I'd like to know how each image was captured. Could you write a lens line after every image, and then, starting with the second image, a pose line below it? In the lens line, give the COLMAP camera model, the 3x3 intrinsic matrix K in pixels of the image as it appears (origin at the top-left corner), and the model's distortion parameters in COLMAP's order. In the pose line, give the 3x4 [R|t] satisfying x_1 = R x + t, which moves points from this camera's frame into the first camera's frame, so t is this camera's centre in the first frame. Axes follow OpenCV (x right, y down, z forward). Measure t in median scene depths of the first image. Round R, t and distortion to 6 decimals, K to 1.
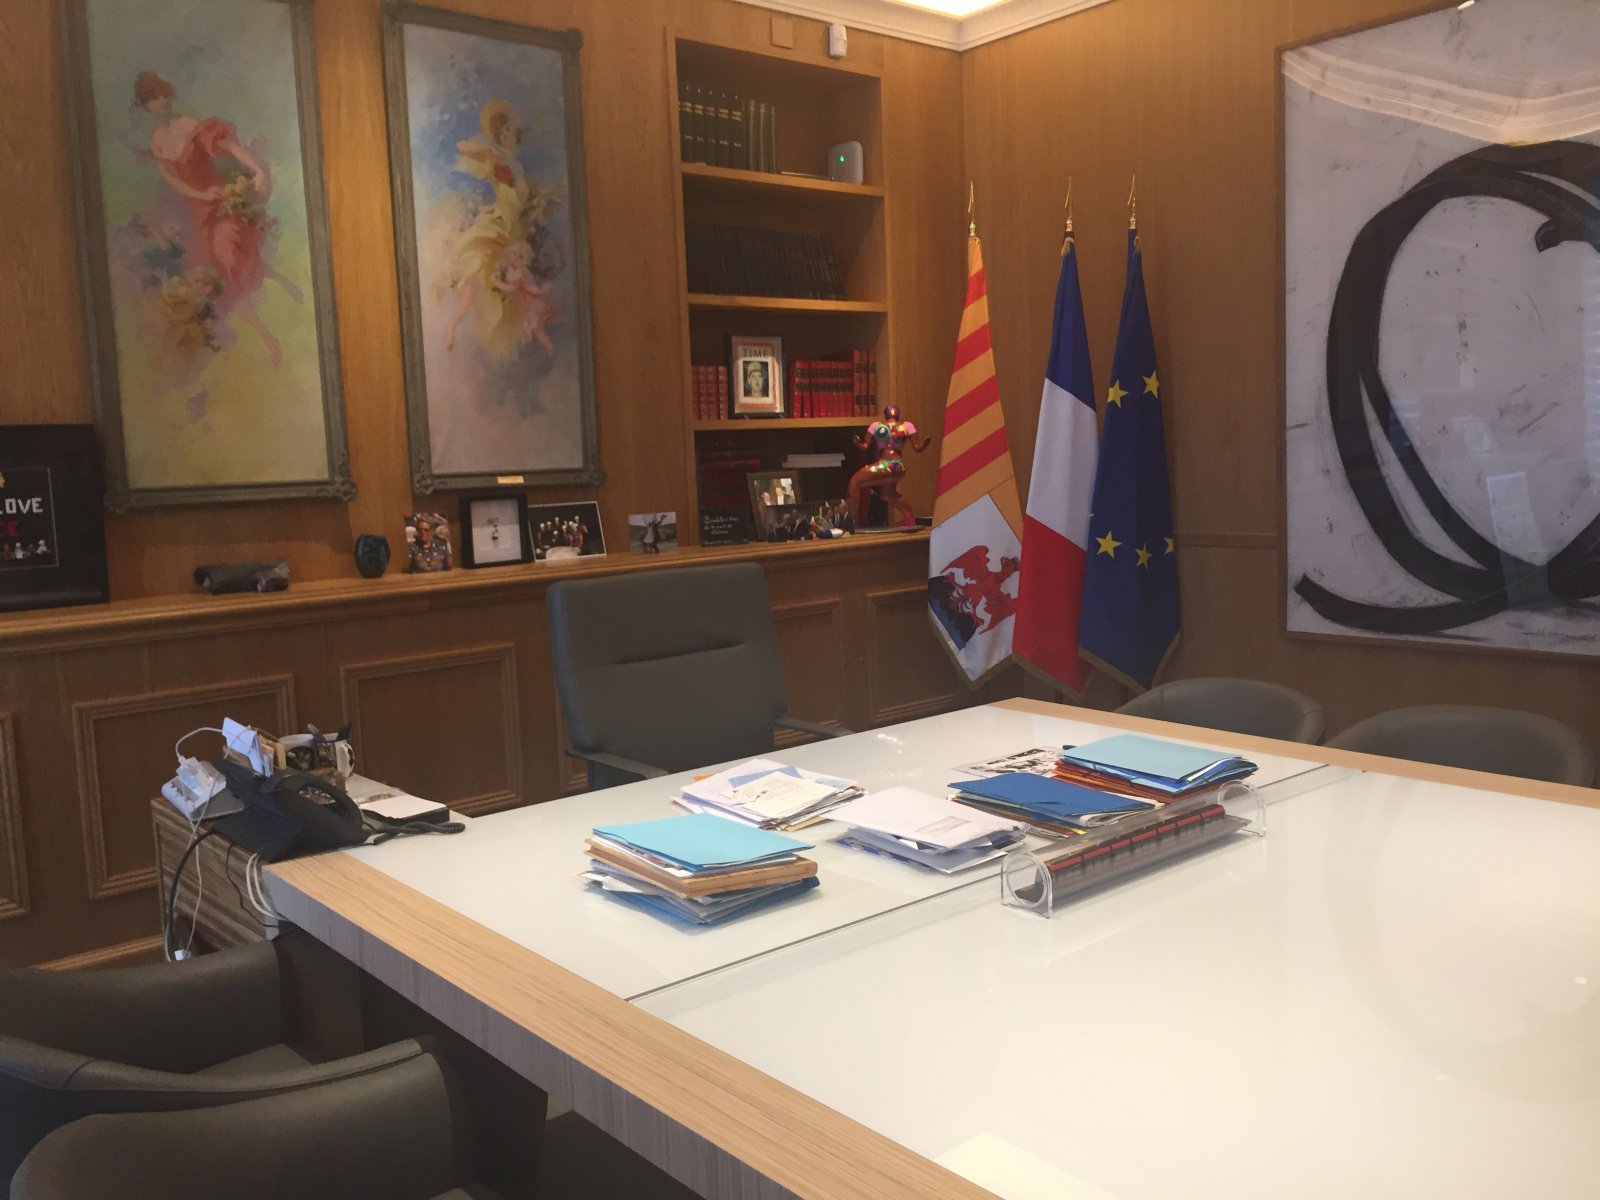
lens RADIAL K [[1379.7, 0, 793.2], [0, 1379.7, 565.7], [0, 0, 1]] dist [0.073745, -0.116500]
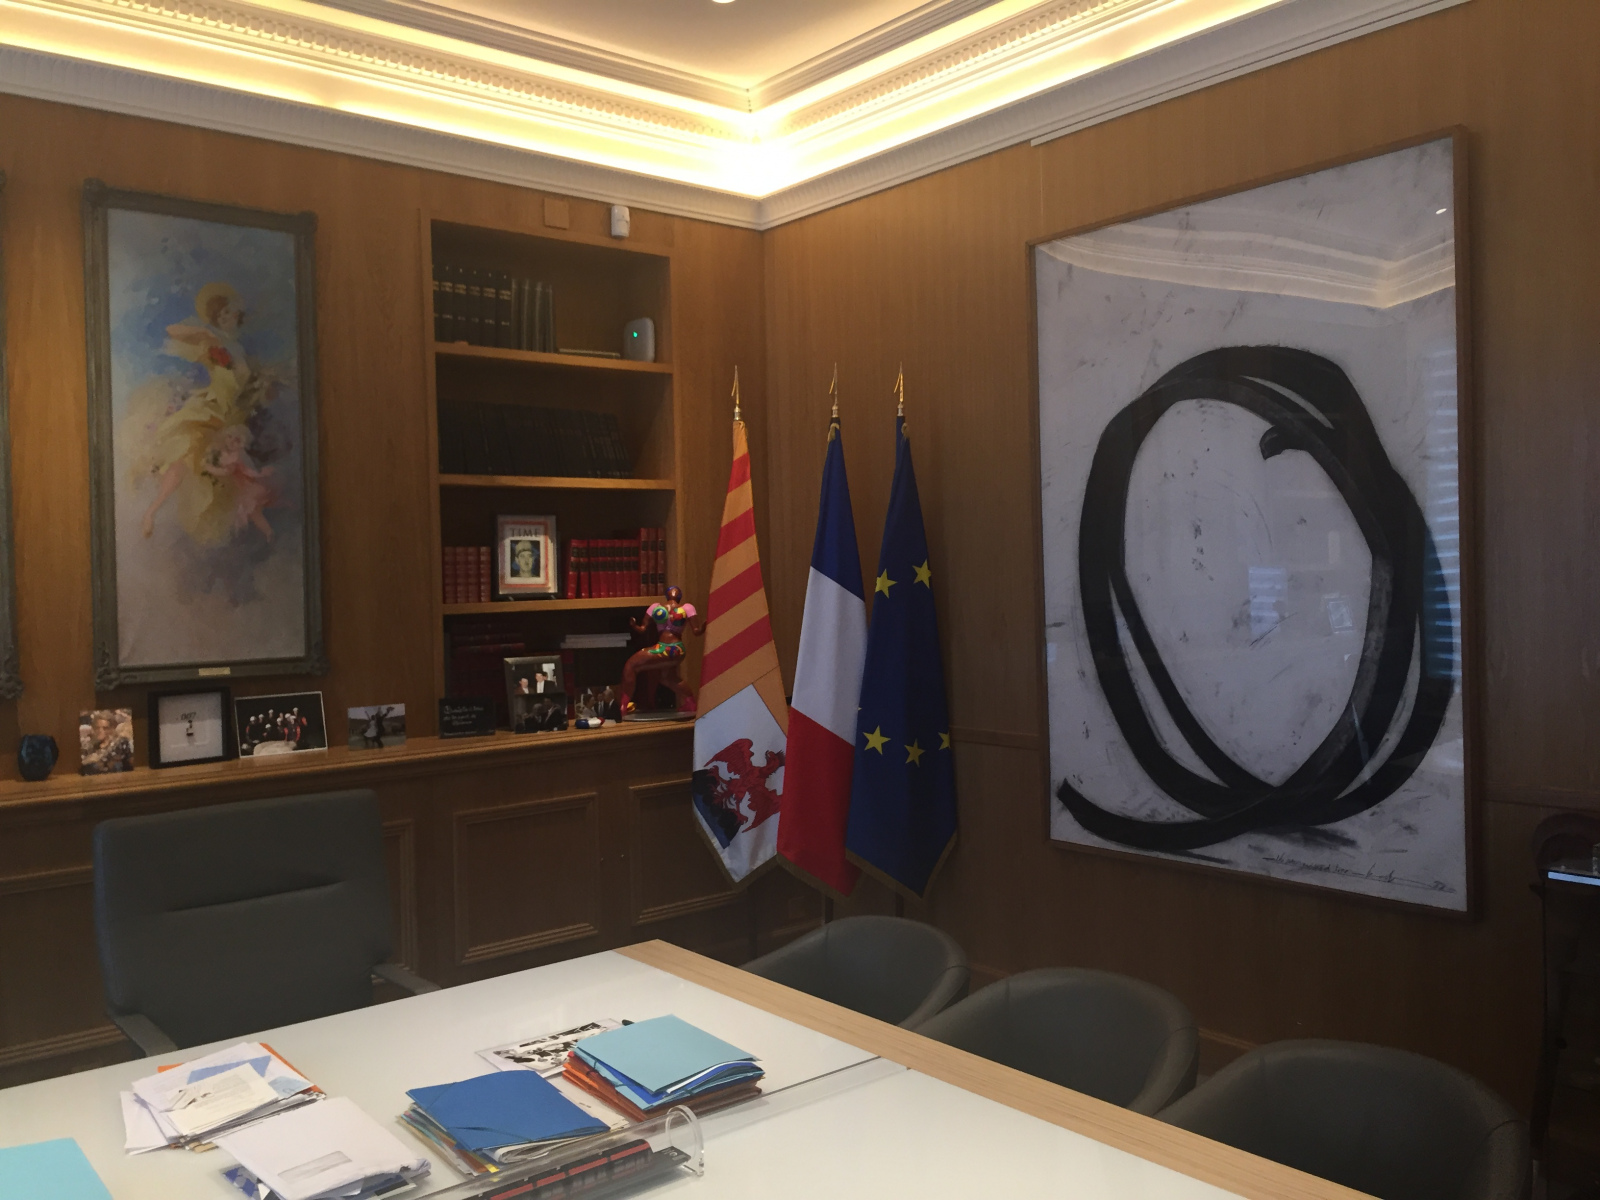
lens RADIAL K [[1379.7, 0, 793.2], [0, 1379.7, 565.7], [0, 0, 1]] dist [0.073745, -0.116500]
pose [[0.999867, 0.015473, -0.005187, 0.182963], [-0.015877, 0.995806, -0.090100, -0.050990], [0.003771, 0.090170, 0.995919, 0.042549]]
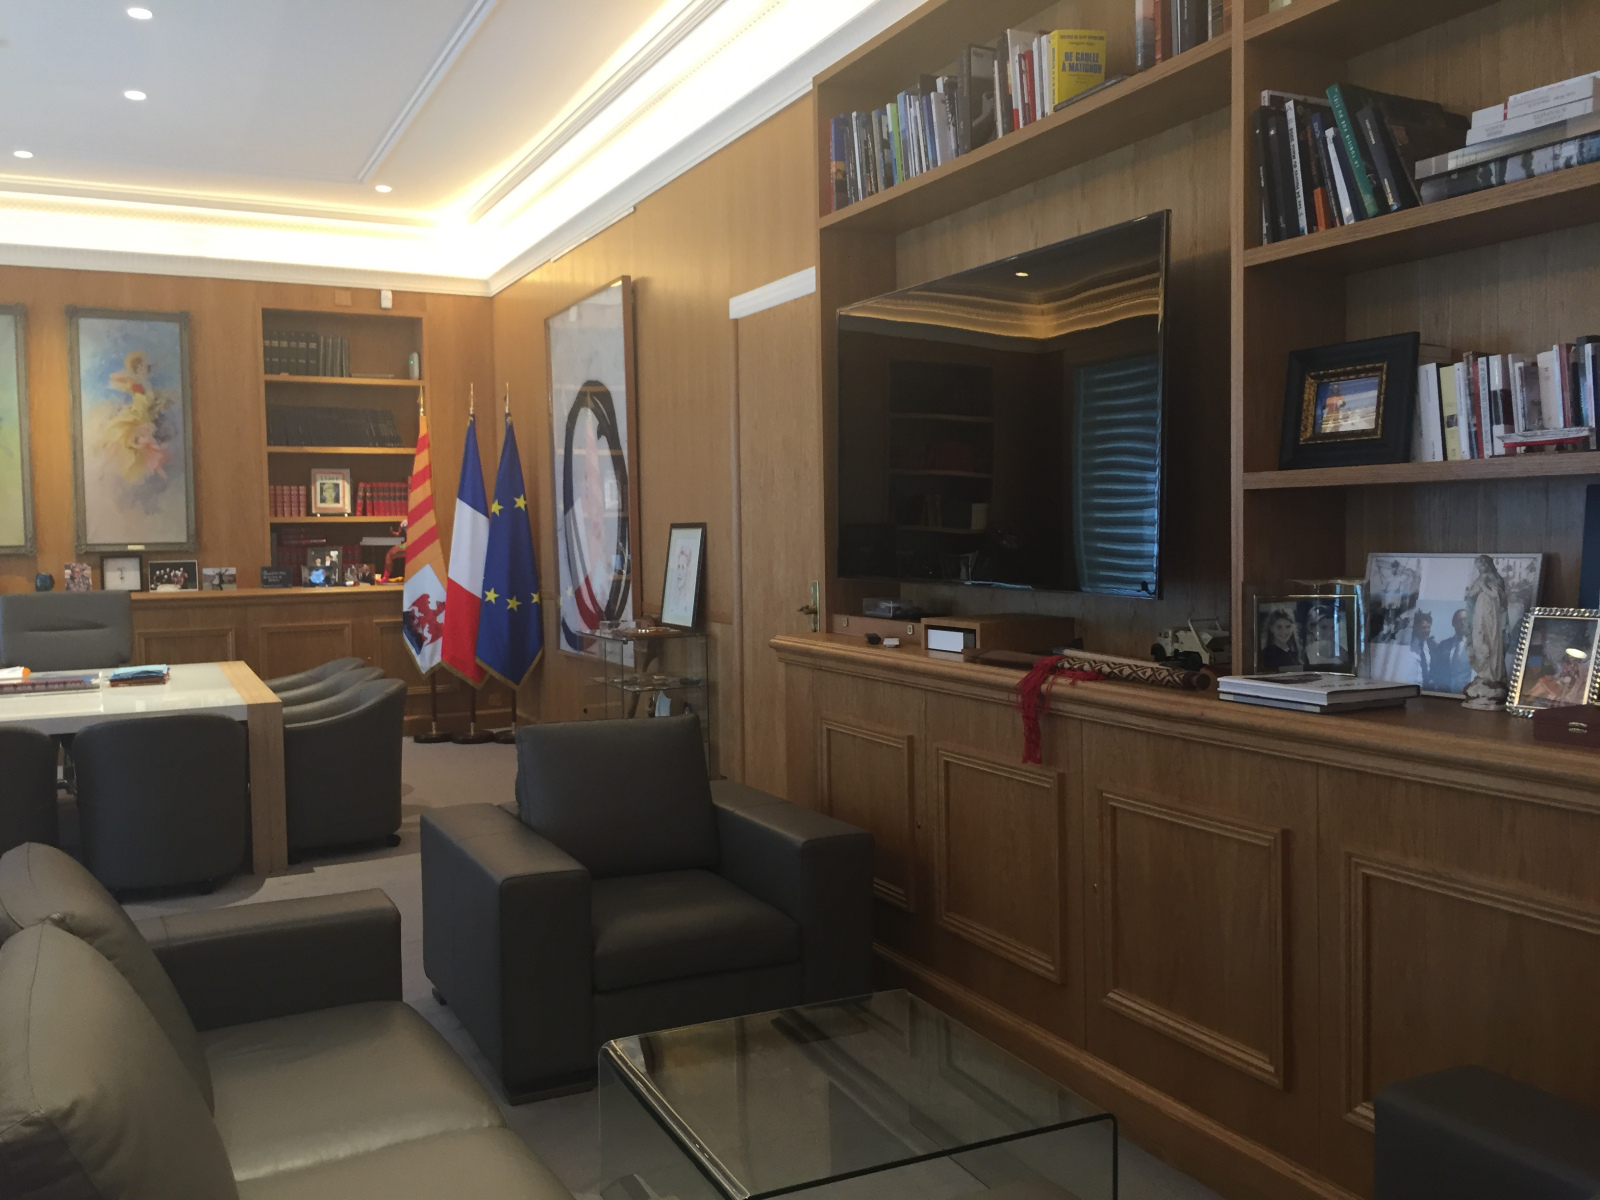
lens RADIAL K [[1379.7, 0, 793.2], [0, 1379.7, 565.7], [0, 0, 1]] dist [0.073745, -0.116500]
pose [[0.974219, 0.030999, -0.223465, 1.020768], [-0.042859, 0.997907, -0.048418, 0.015223], [0.221496, 0.056748, 0.973509, -0.605851]]
